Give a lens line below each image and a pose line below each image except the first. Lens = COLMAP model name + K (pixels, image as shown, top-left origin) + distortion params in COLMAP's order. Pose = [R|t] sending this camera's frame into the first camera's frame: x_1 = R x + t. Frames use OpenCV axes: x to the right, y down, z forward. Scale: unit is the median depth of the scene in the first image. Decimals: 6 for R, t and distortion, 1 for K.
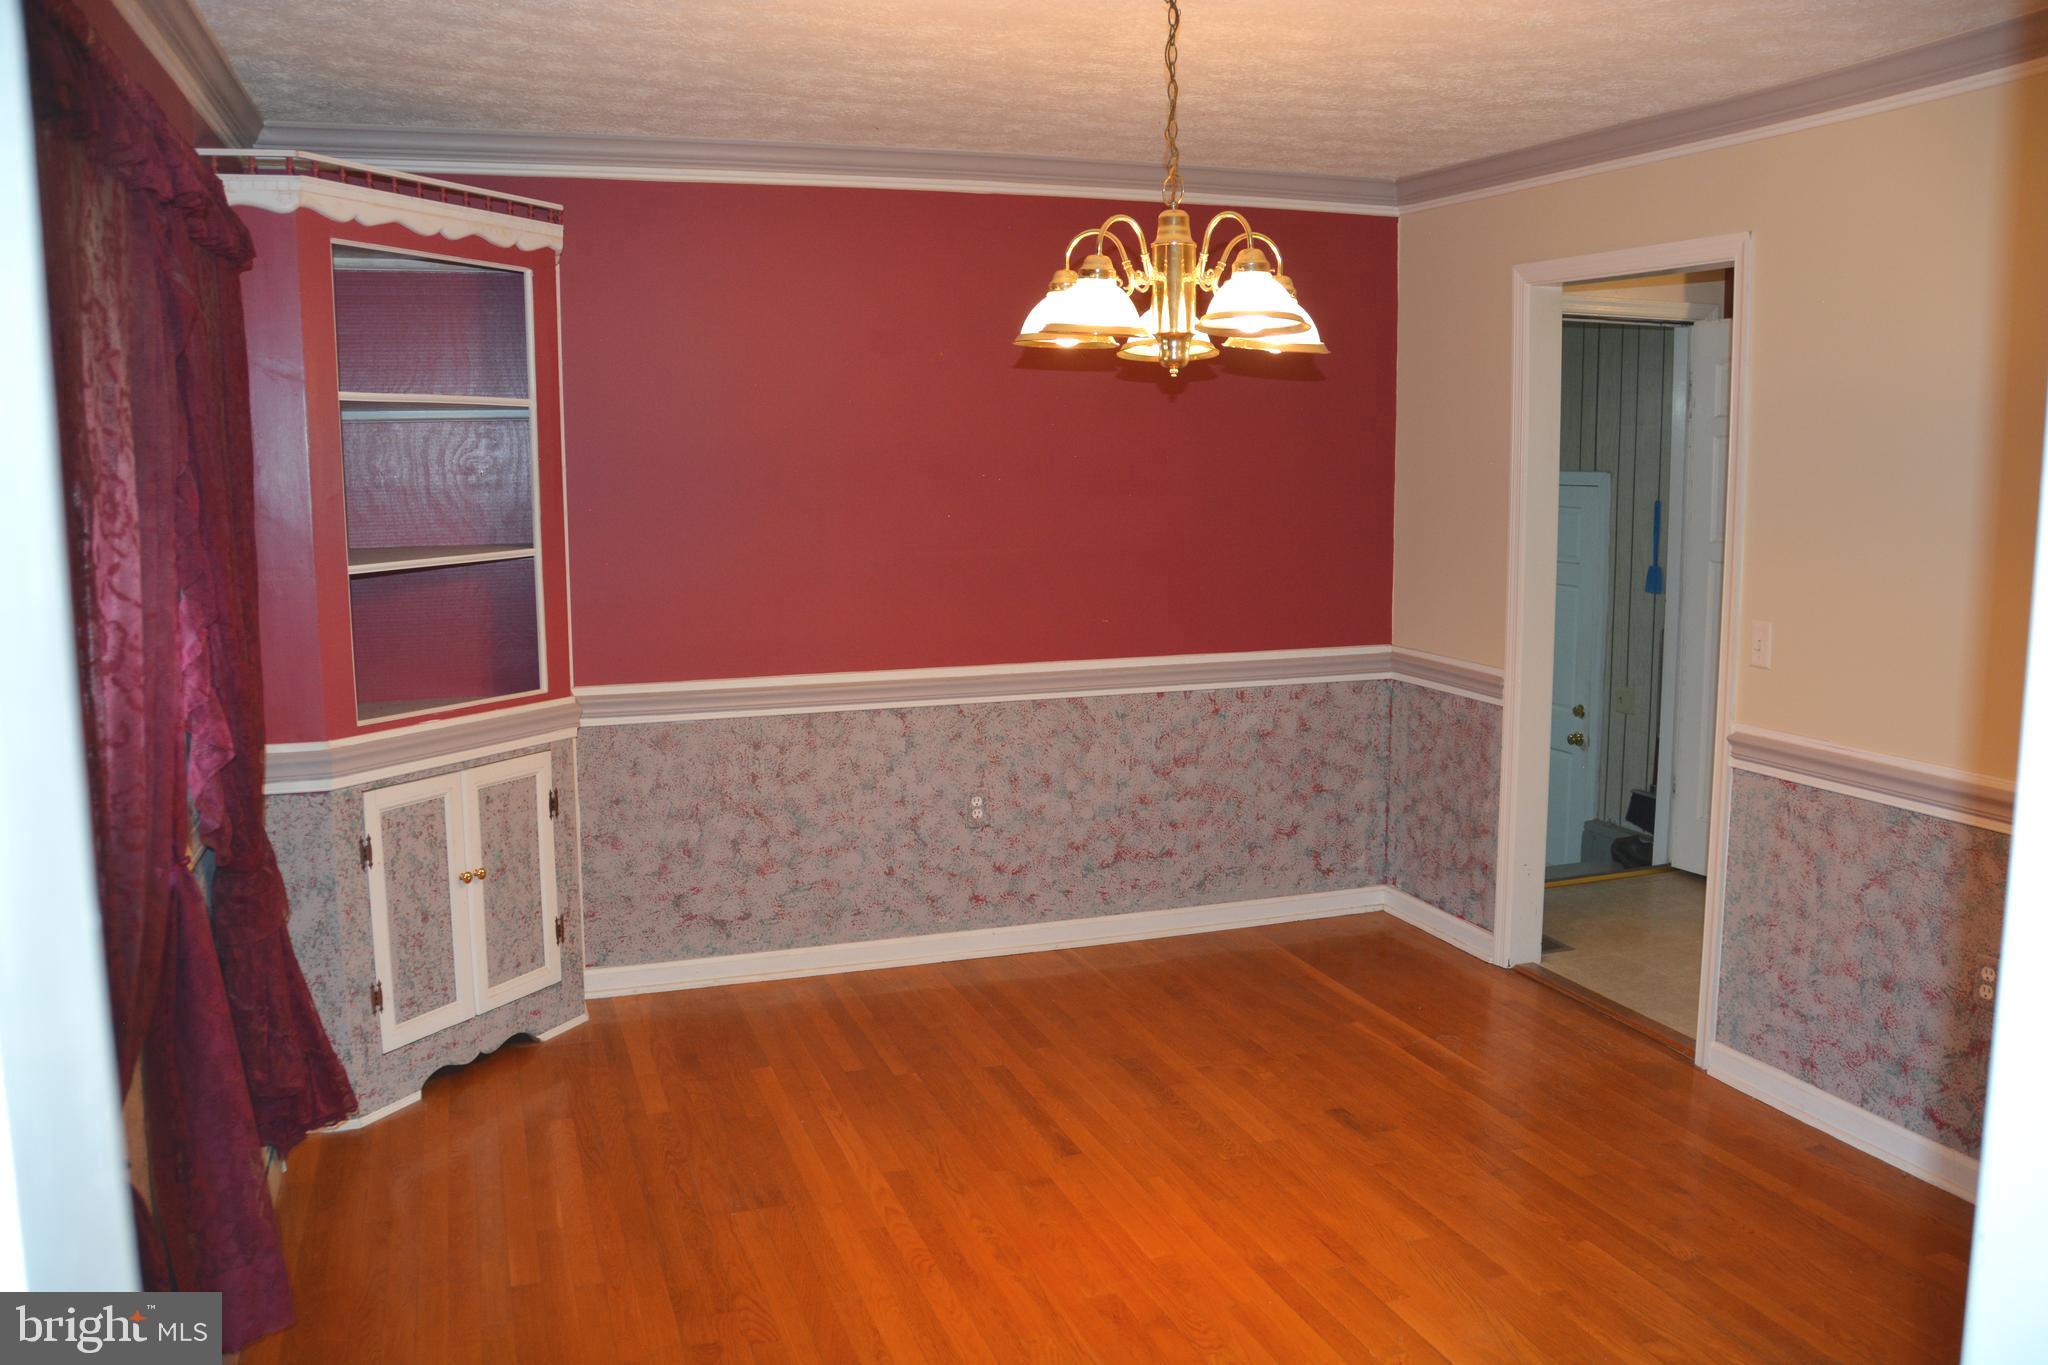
lens RADIAL K [[1592.2, 0, 1024.0], [0, 1592.2, 682.5], [0, 0, 1]] dist [-0.140214, -0.000553]
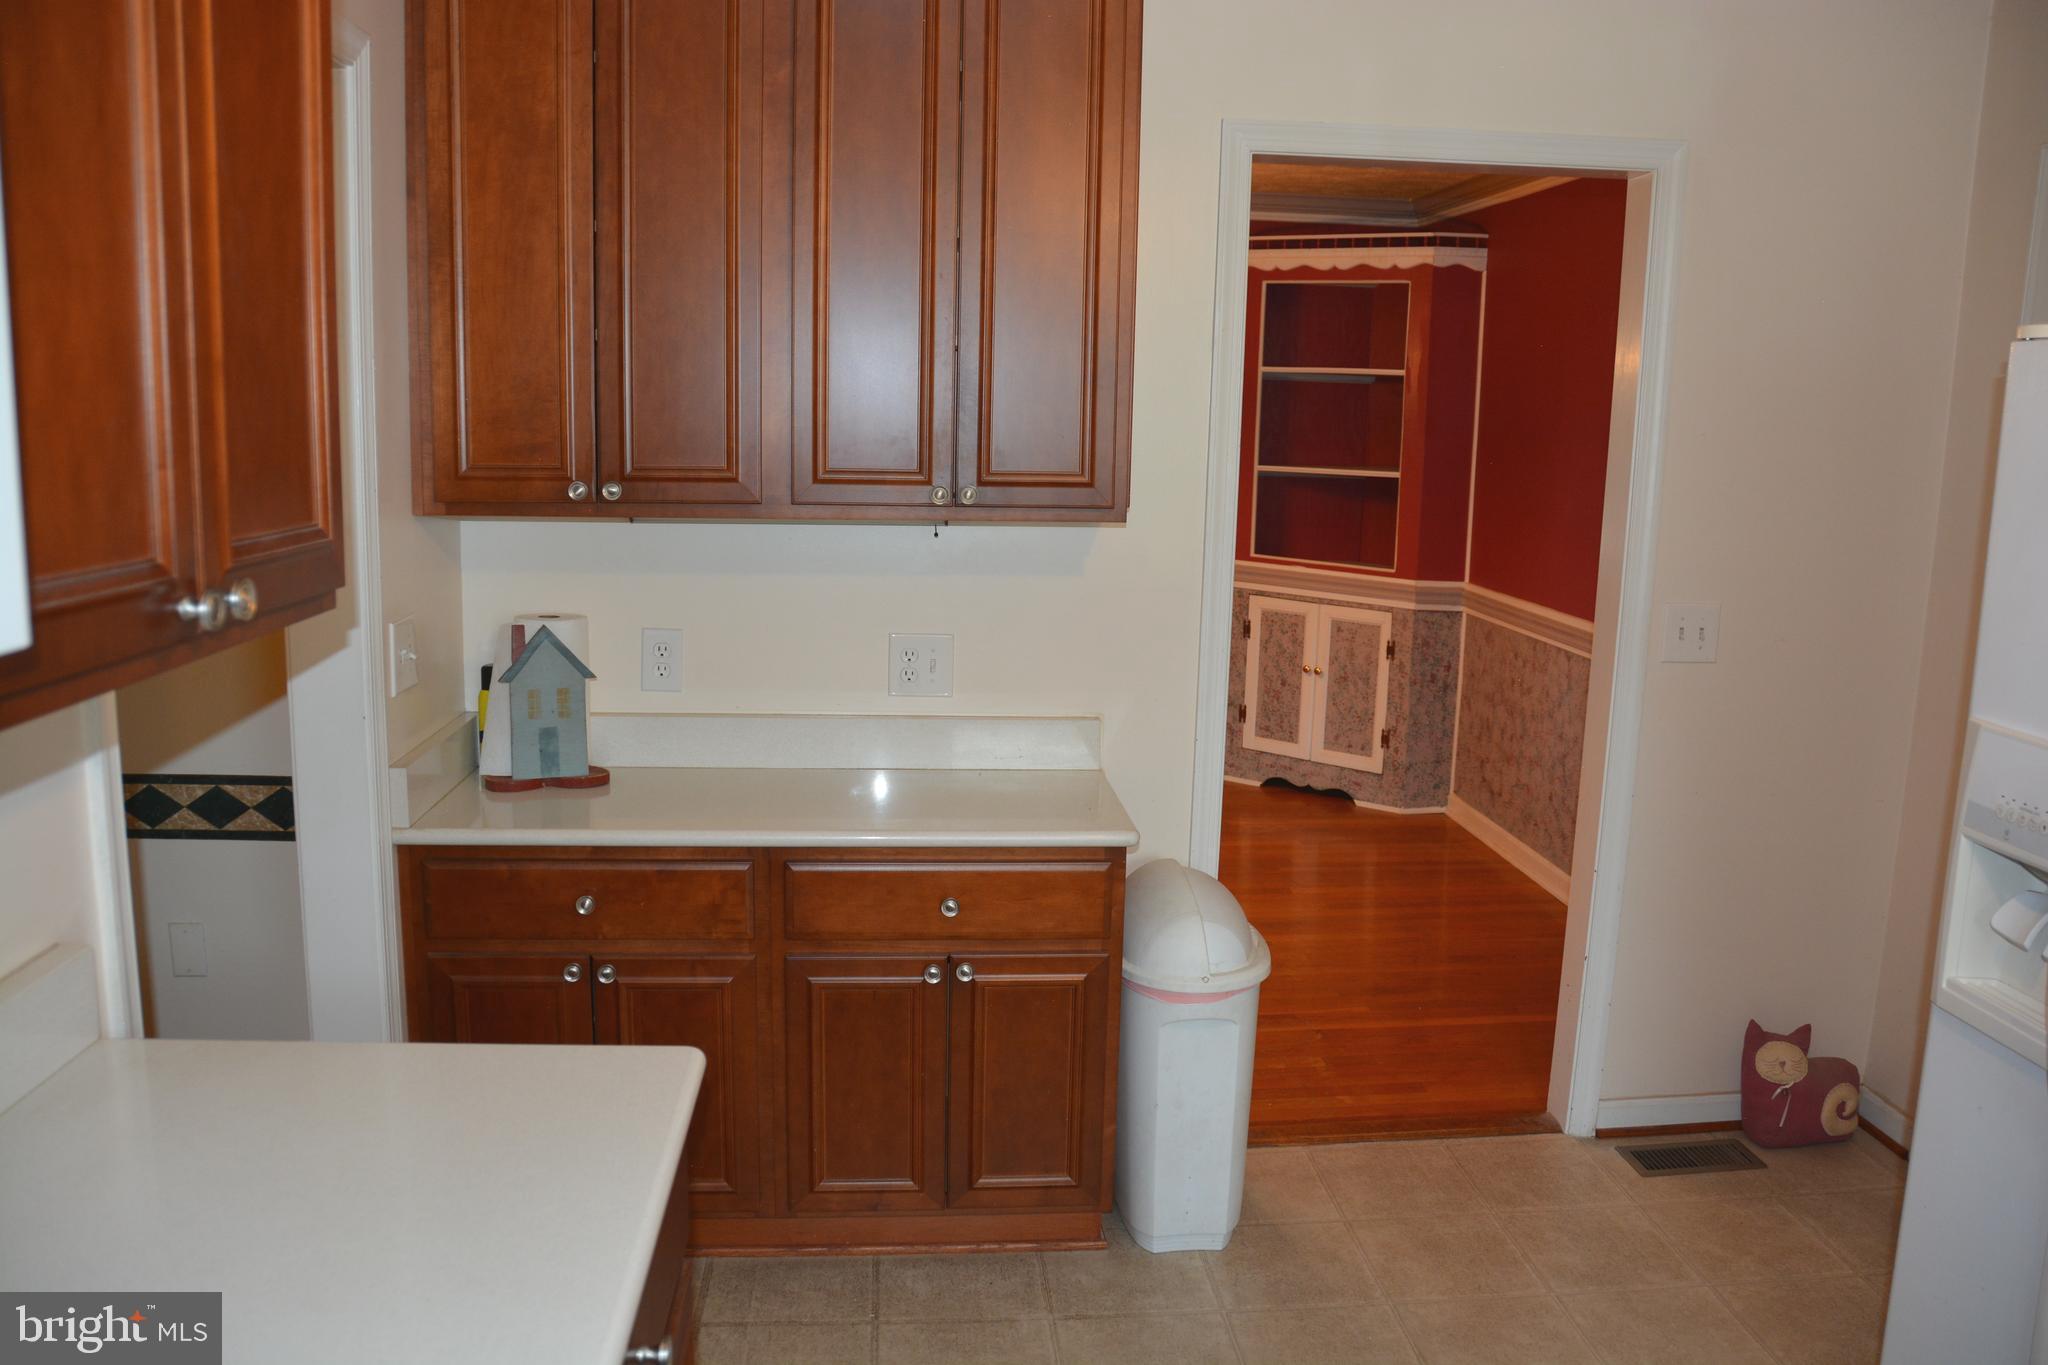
lens RADIAL K [[1592.2, 0, 1024.0], [0, 1592.2, 682.5], [0, 0, 1]] dist [-0.140214, -0.000553]
pose [[-0.254579, 0.165066, -0.952860, 1.238452], [-0.155889, 0.965434, 0.208894, -0.152711], [0.954405, 0.201720, -0.220047, 1.057305]]
